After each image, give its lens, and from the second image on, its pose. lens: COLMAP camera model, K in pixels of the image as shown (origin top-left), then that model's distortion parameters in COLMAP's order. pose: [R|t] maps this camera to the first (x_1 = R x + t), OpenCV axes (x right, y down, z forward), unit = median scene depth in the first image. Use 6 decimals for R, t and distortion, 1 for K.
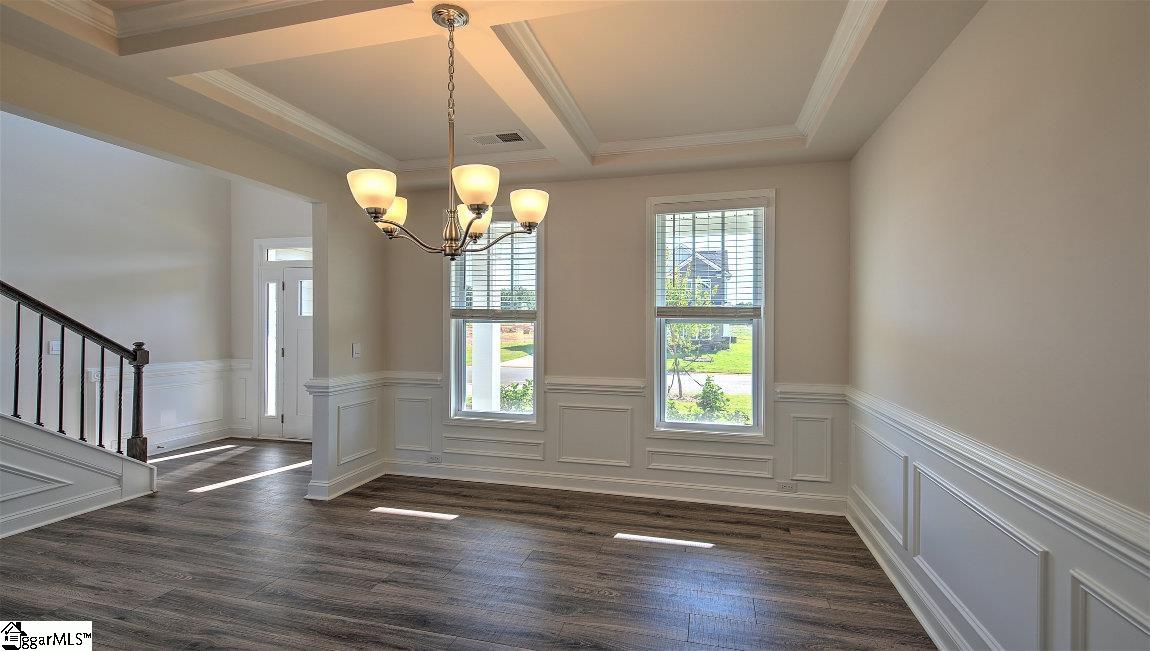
lens RADIAL K [[505.1, 0, 572.2], [0, 505.1, 321.3], [0, 0, 1]] dist [0.003695, -0.001936]
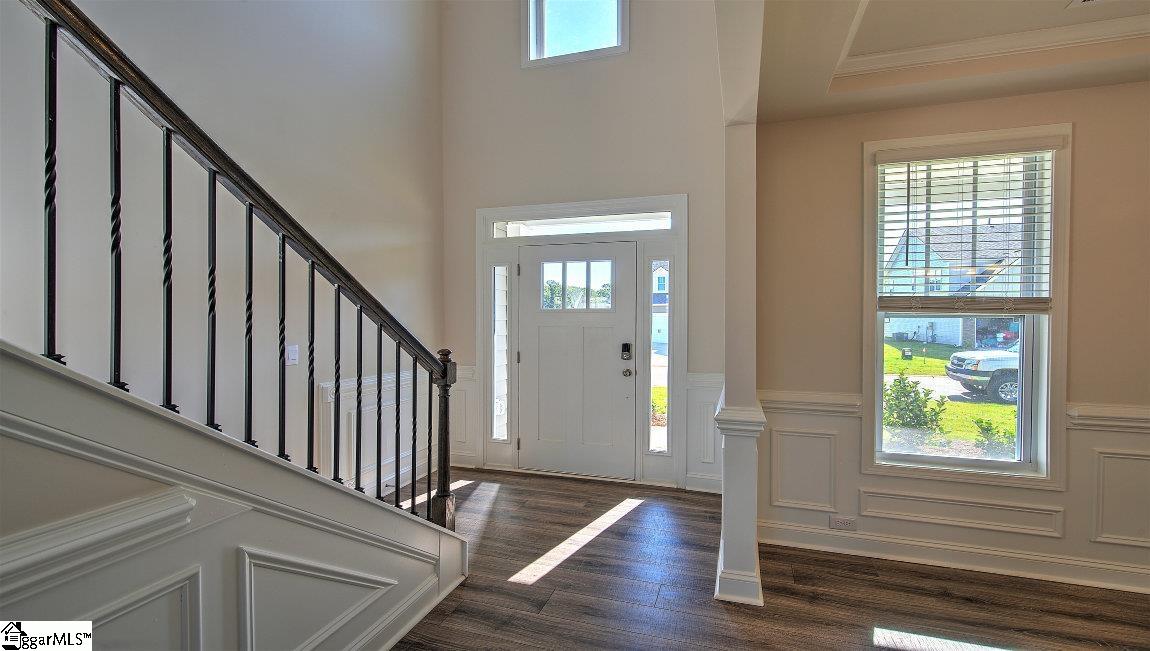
lens RADIAL K [[505.1, 0, 575.5], [0, 505.1, 320.6], [0, 0, 1]] dist [0.003695, -0.001936]
pose [[0.998370, -0.002132, -0.057026, -0.623948], [0.002695, 0.999948, 0.009798, -0.001809], [0.057003, -0.009936, 0.998325, 0.343664]]
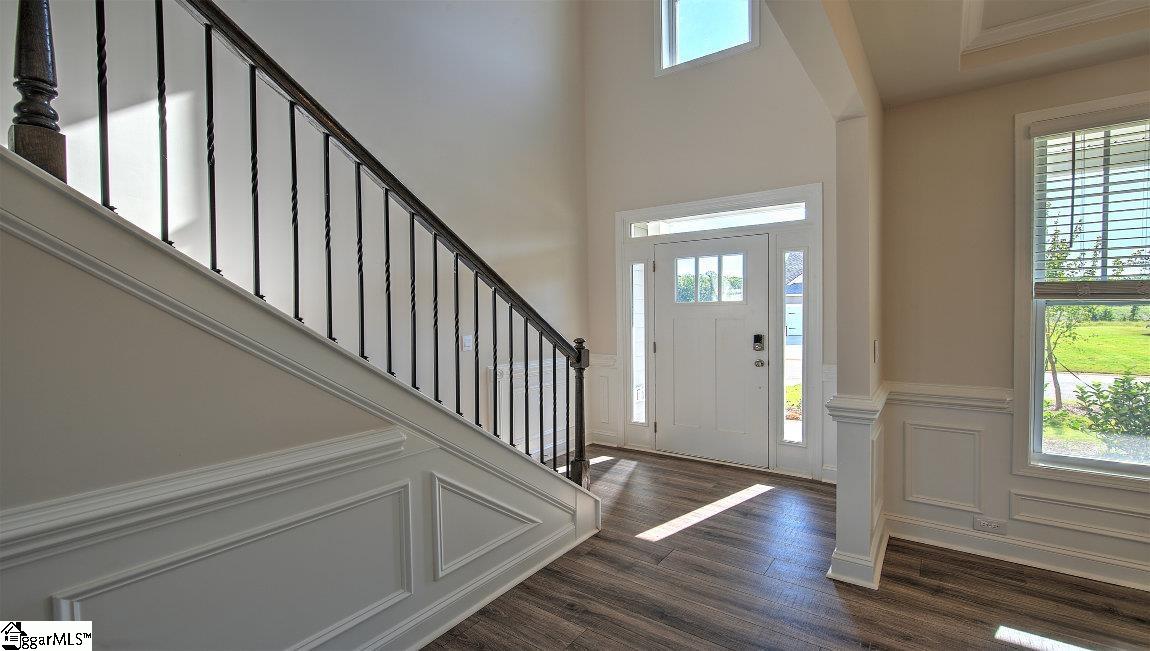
lens RADIAL K [[505.1, 0, 573.8], [0, 505.1, 324.3], [0, 0, 1]] dist [0.003695, -0.001936]
pose [[0.932045, -0.005841, -0.362297, -0.558532], [0.017067, 0.999468, 0.027794, -0.002212], [0.361941, -0.032089, 0.931648, 0.260948]]
